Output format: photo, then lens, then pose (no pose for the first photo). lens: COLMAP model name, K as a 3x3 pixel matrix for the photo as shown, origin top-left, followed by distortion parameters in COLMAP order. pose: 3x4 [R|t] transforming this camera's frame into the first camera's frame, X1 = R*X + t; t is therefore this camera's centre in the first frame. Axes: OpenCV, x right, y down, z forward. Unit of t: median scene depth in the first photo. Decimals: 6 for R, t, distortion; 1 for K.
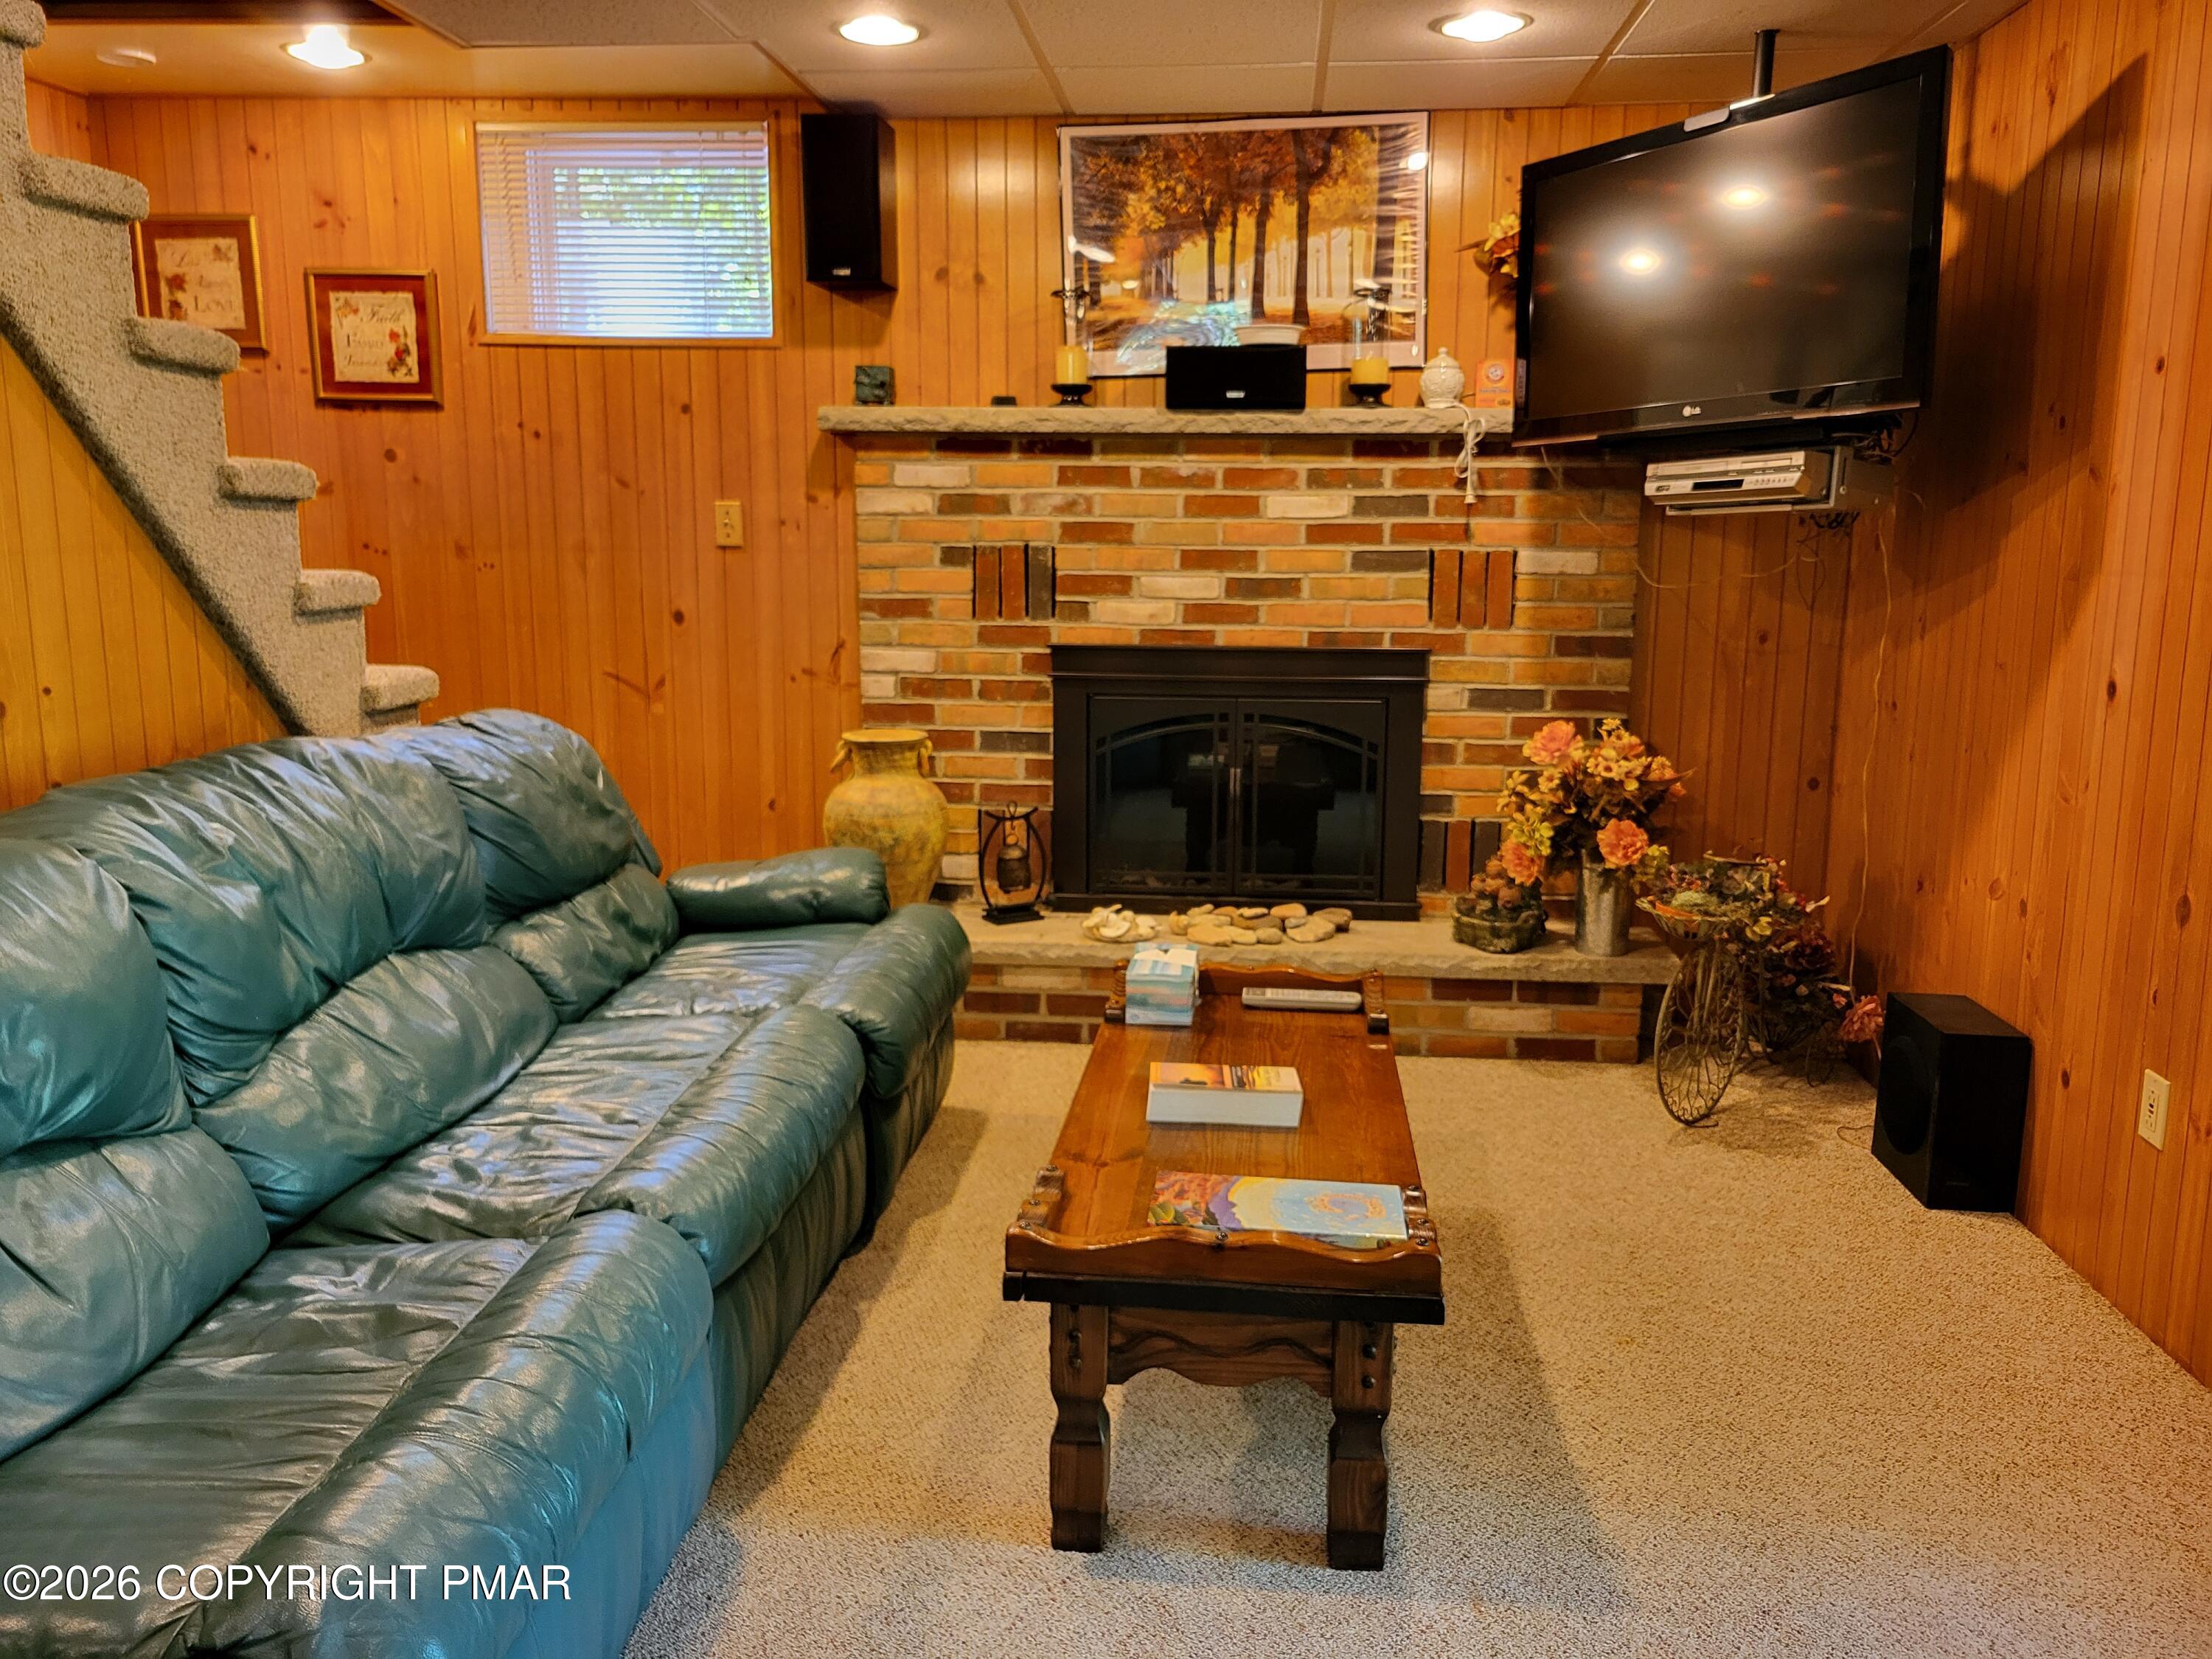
lens RADIAL K [[1684.5, 0, 1122.1], [0, 1684.5, 800.6], [0, 0, 1]] dist [0.042029, -0.015287]
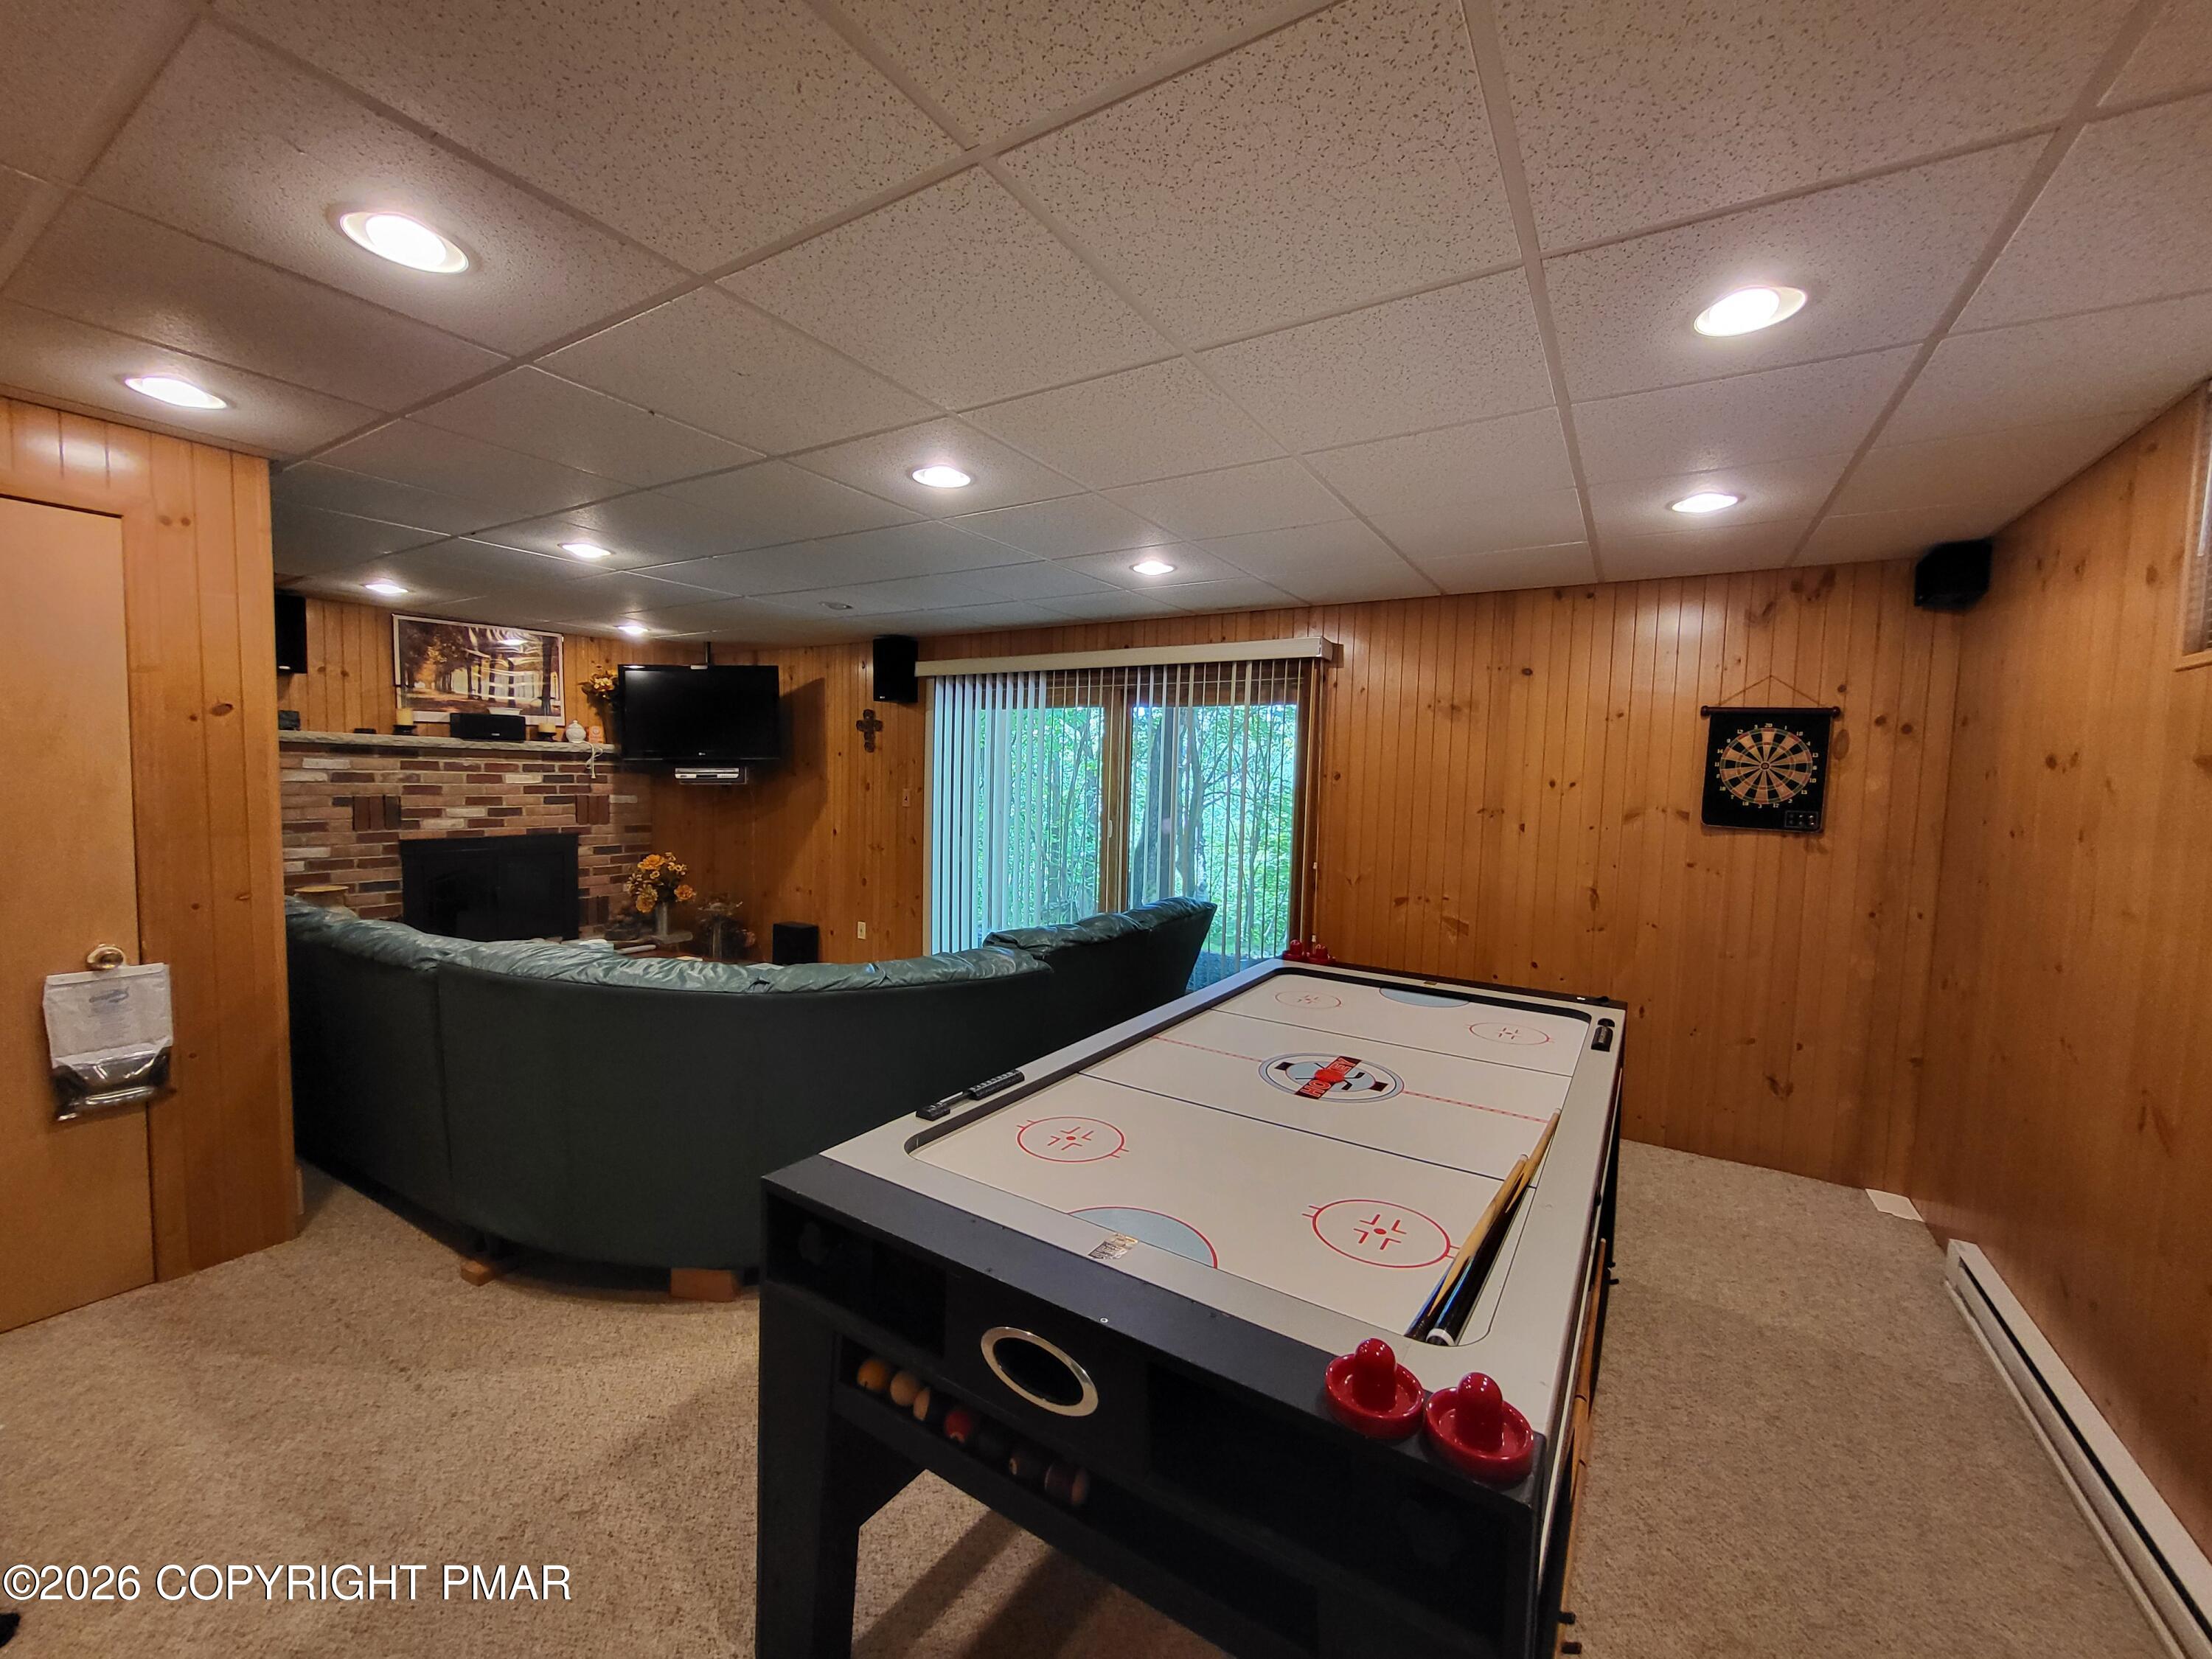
lens RADIAL K [[870.0, 0, 1123.8], [0, 870.0, 832.8], [0, 0, 1]] dist [-0.000822, -0.001951]
pose [[0.439500, -0.054815, 0.896569, -0.657624], [0.123626, 0.992329, 0.000068, 0.014377], [-0.889695, 0.110809, 0.442905, -0.351358]]
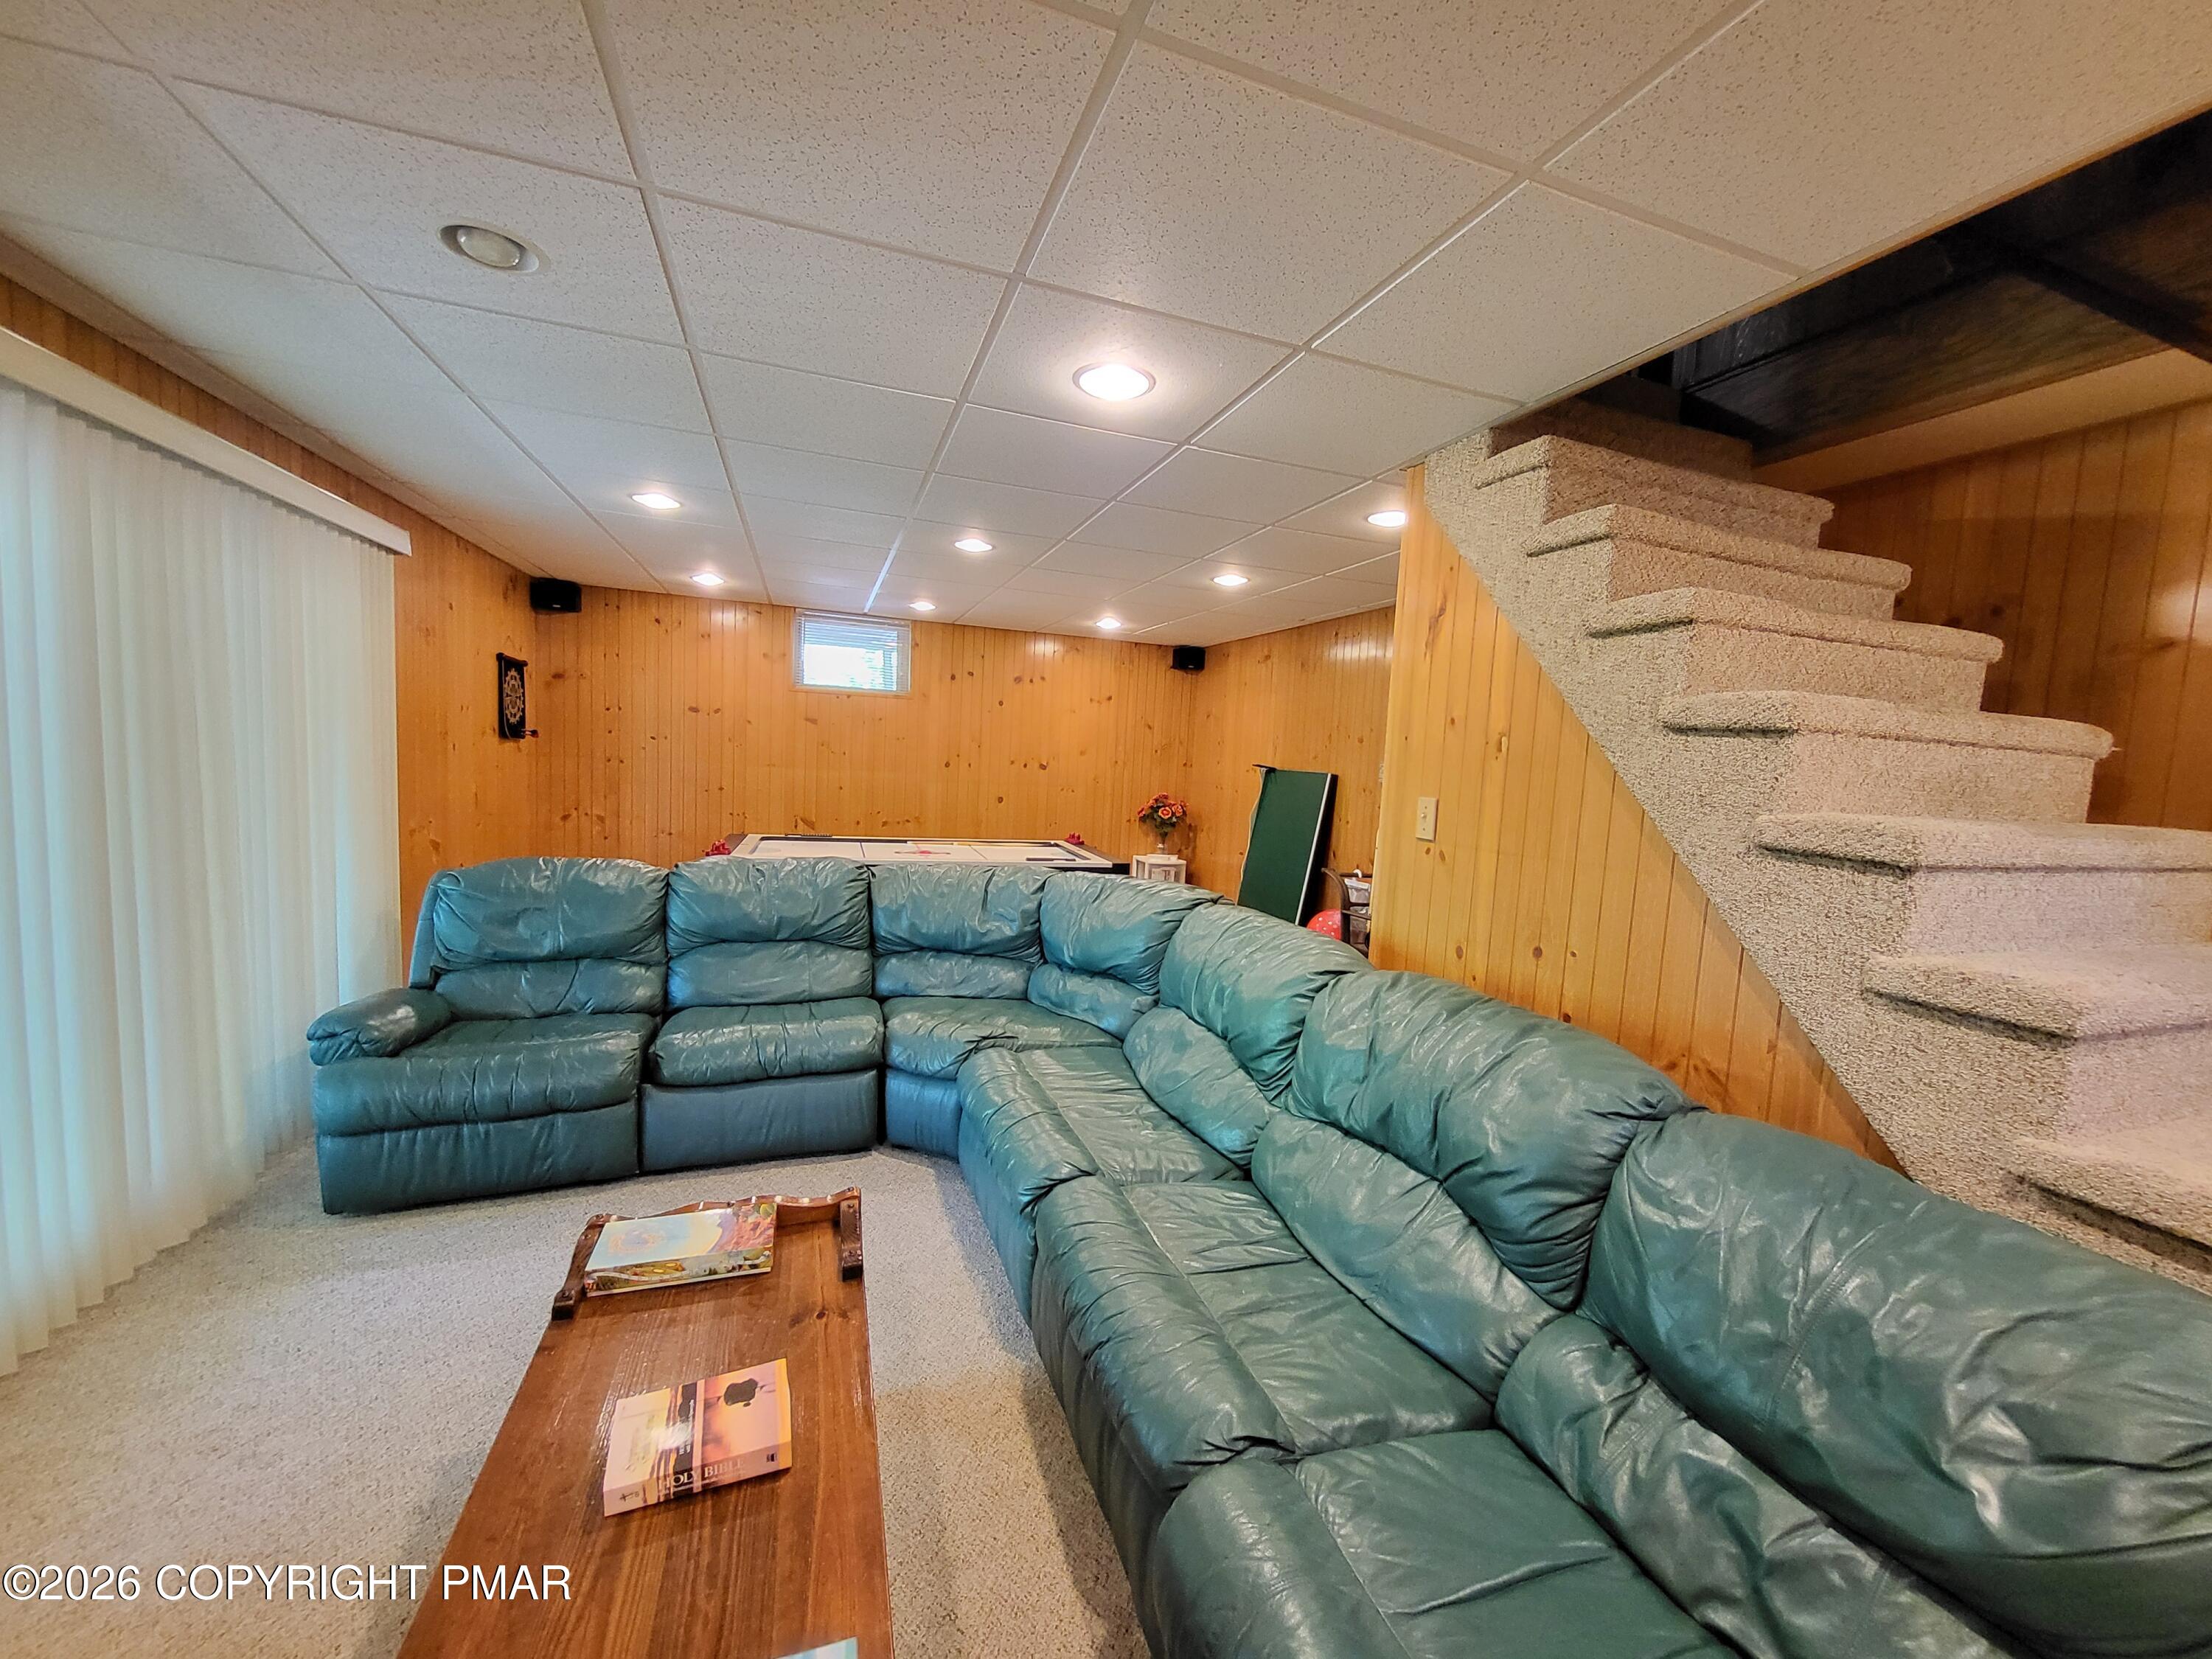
lens RADIAL K [[870.0, 0, 1123.8], [0, 870.0, 832.8], [0, 0, 1]] dist [-0.000822, -0.001951]
pose [[-0.906031, -0.018792, -0.422795, 0.036317], [-0.128721, 0.963920, 0.232999, -0.174922], [0.403162, 0.265527, -0.875760, 0.877712]]
